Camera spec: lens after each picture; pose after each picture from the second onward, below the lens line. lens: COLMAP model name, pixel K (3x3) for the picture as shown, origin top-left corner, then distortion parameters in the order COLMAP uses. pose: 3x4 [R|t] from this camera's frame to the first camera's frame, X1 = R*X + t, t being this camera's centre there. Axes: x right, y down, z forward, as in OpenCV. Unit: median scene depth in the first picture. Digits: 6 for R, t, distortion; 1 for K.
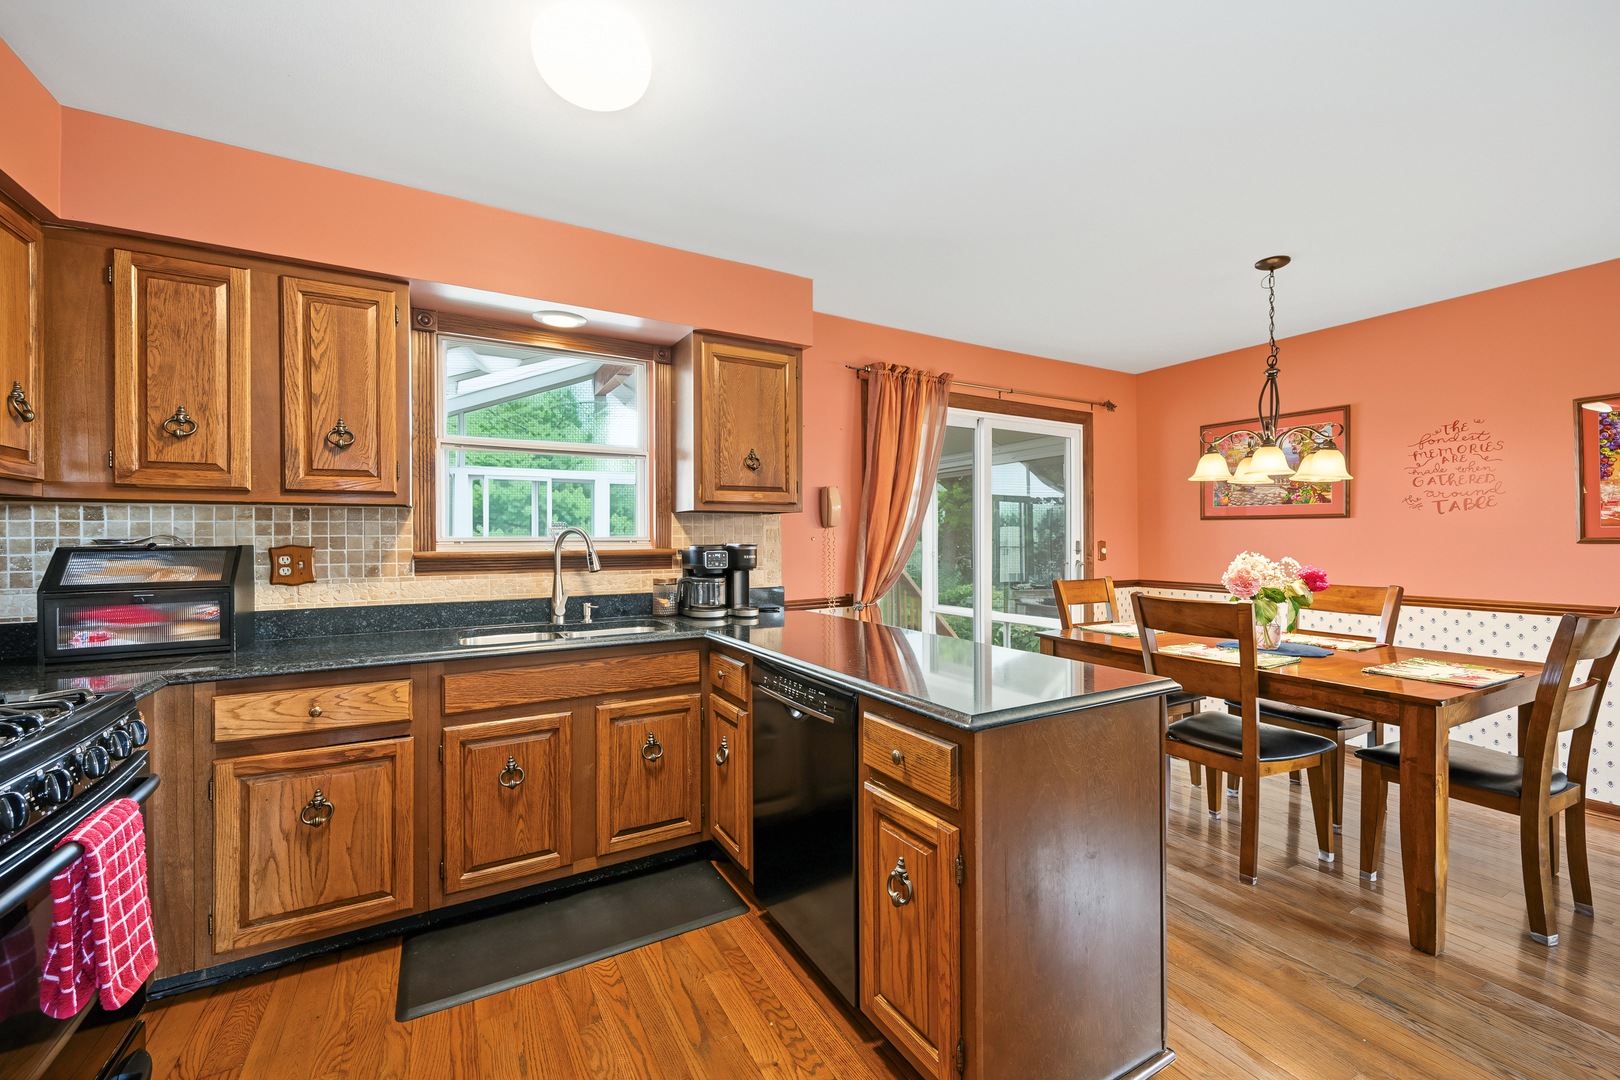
lens RADIAL K [[653.3, 0, 802.8], [0, 653.3, 537.8], [0, 0, 1]] dist [-0.000683, -0.000683]
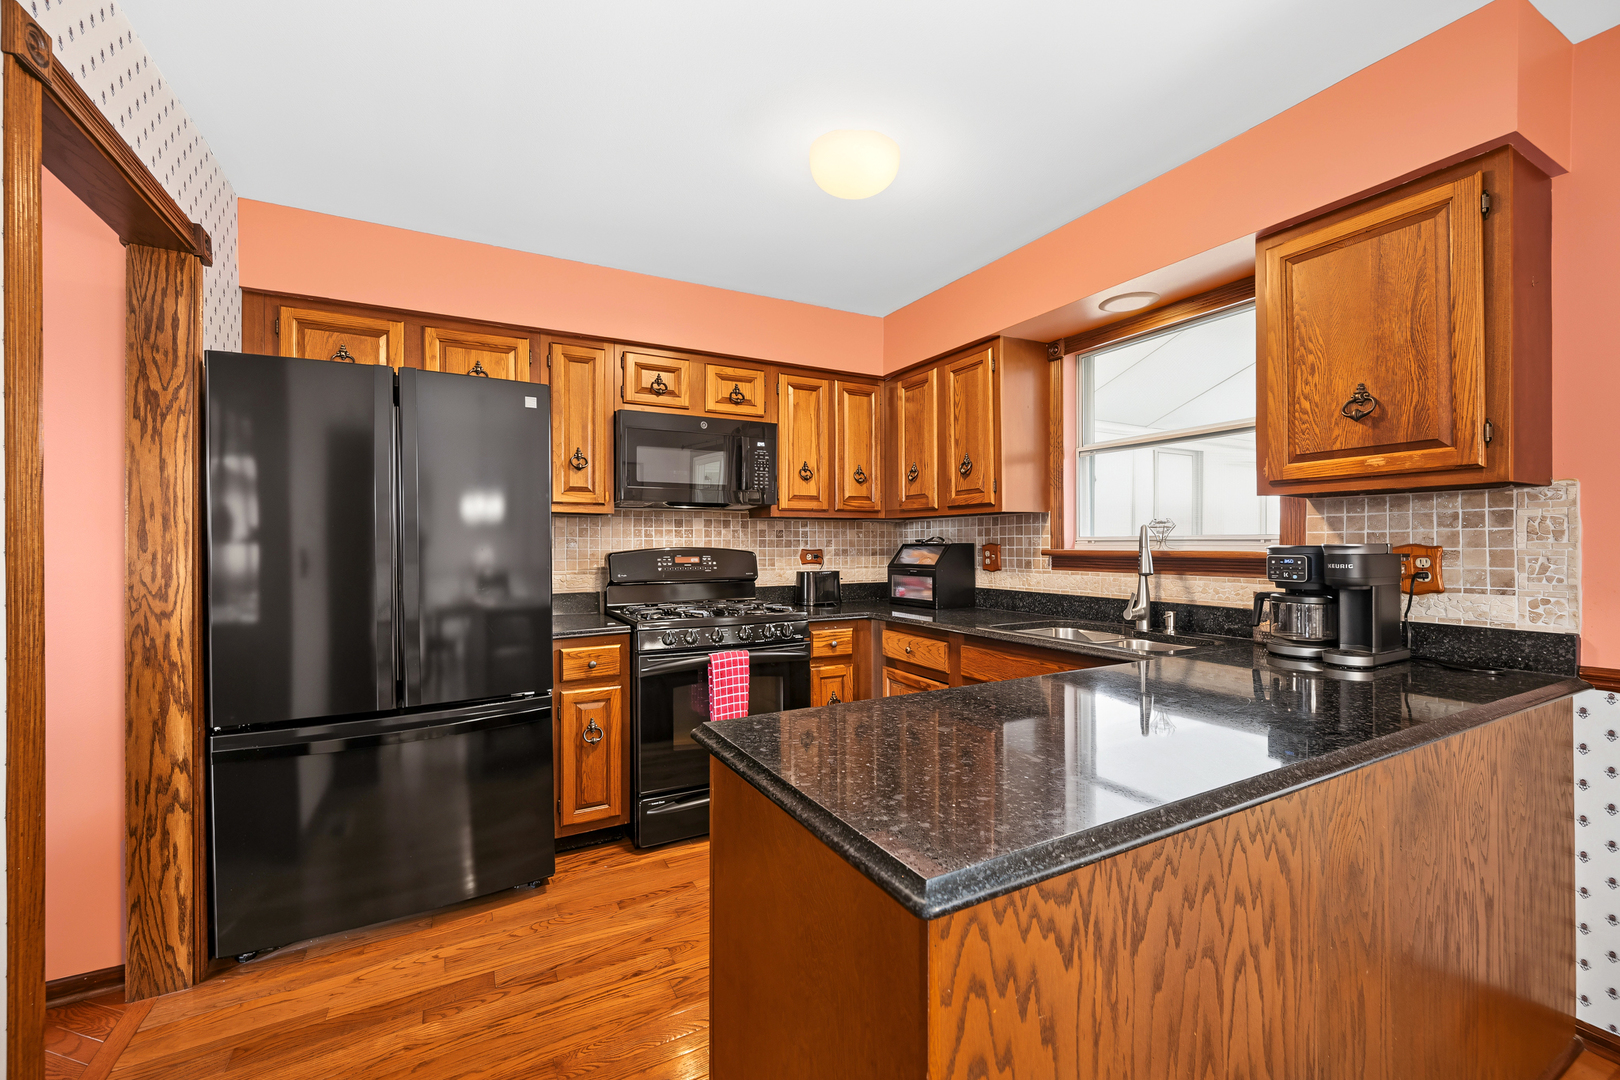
lens RADIAL K [[653.3, 0, 801.9], [0, 653.3, 547.2], [0, 0, 1]] dist [-0.000683, -0.000683]
pose [[-0.025440, 0.010955, -0.999616, 0.527500], [0.009334, 0.999899, 0.010721, 0.000686], [0.999633, -0.009058, -0.025540, 0.507699]]
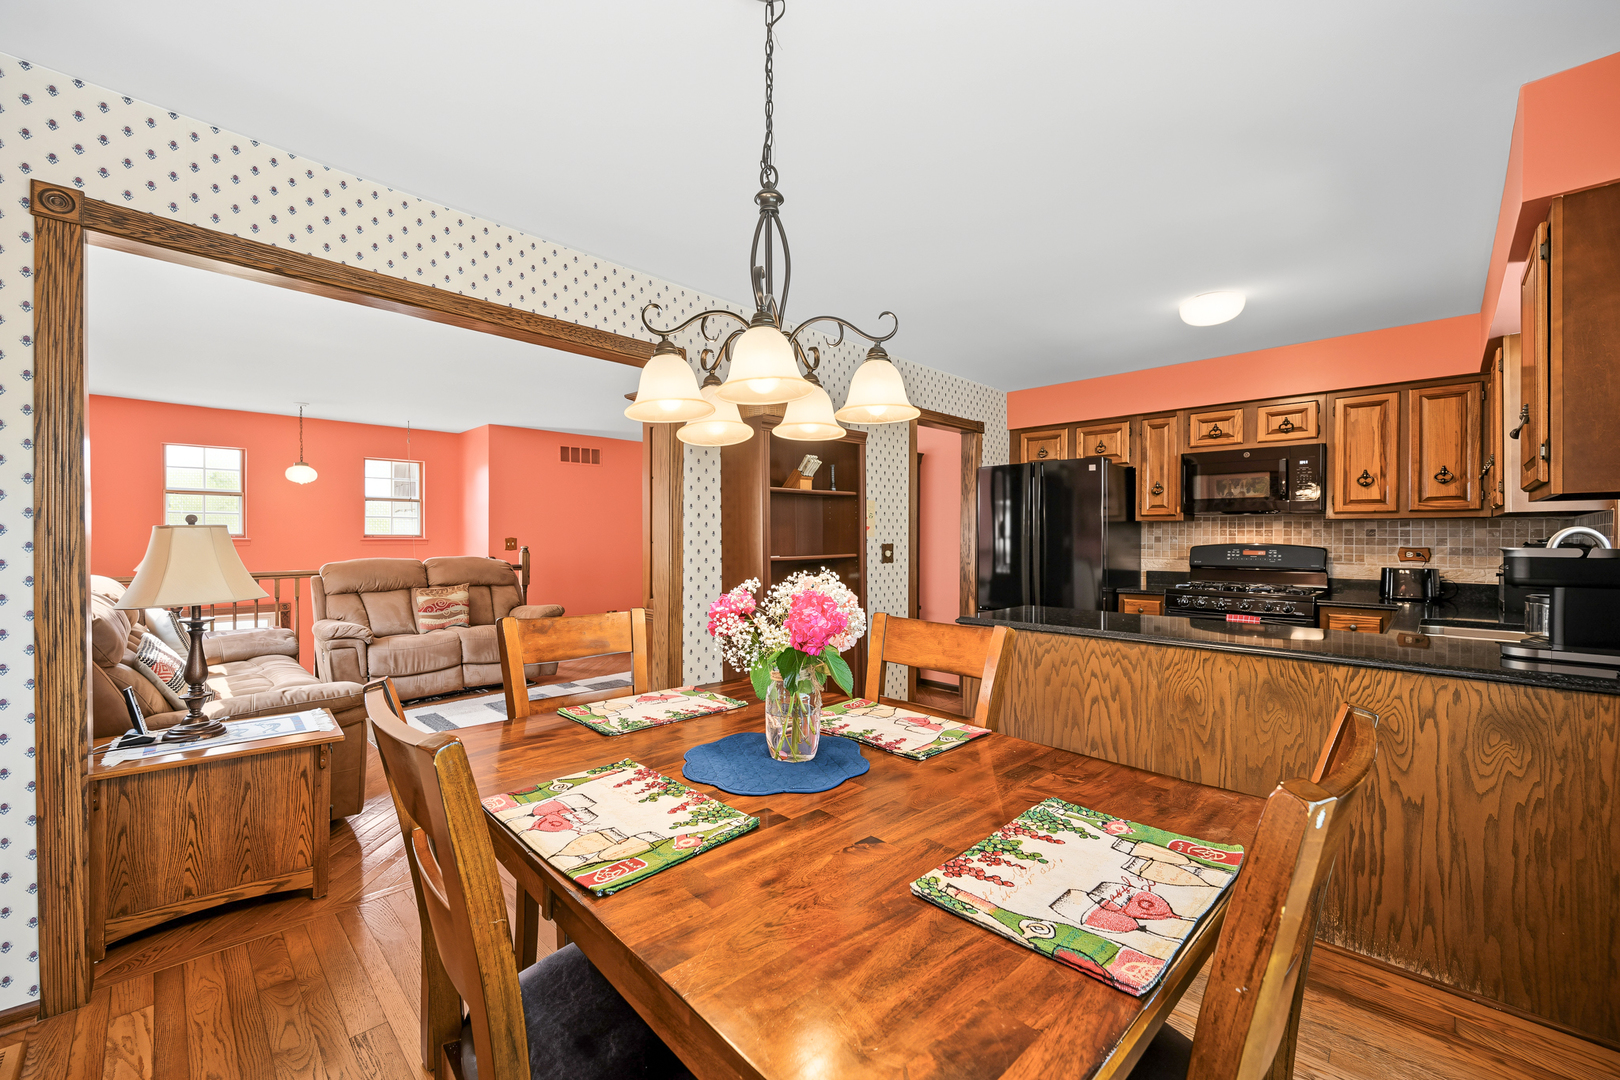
lens RADIAL K [[653.3, 0, 814.5], [0, 653.3, 543.5], [0, 0, 1]] dist [-0.000683, -0.000683]
pose [[-0.961654, 0.004729, -0.274226, 0.797302], [0.002818, 0.999969, 0.007363, -0.002750], [0.274252, 0.006308, -0.961637, 1.448387]]
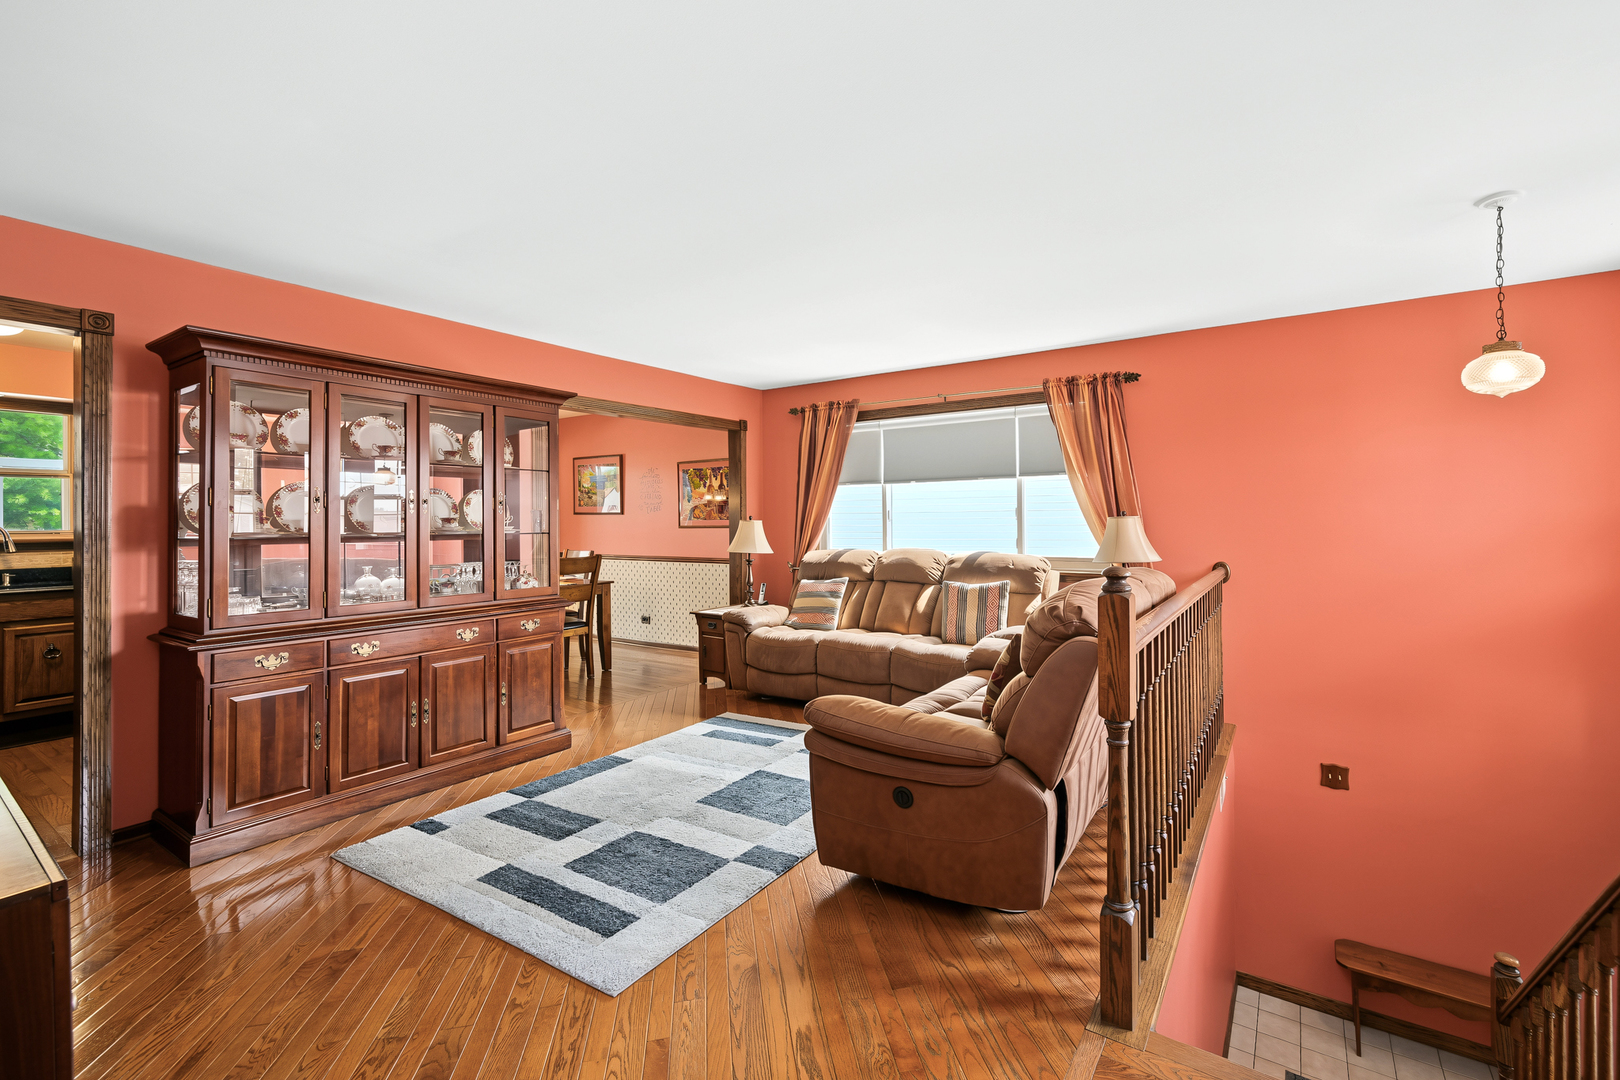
lens RADIAL K [[676.8, 0, 881.1], [0, 676.8, 515.7], [0, 0, 1]] dist [-0.004110, -0.000710]
pose [[0.869600, -0.002256, 0.493753, 0.661678], [0.003601, 0.999992, -0.001774, -0.025954], [-0.493745, 0.003321, 0.869601, -1.351986]]
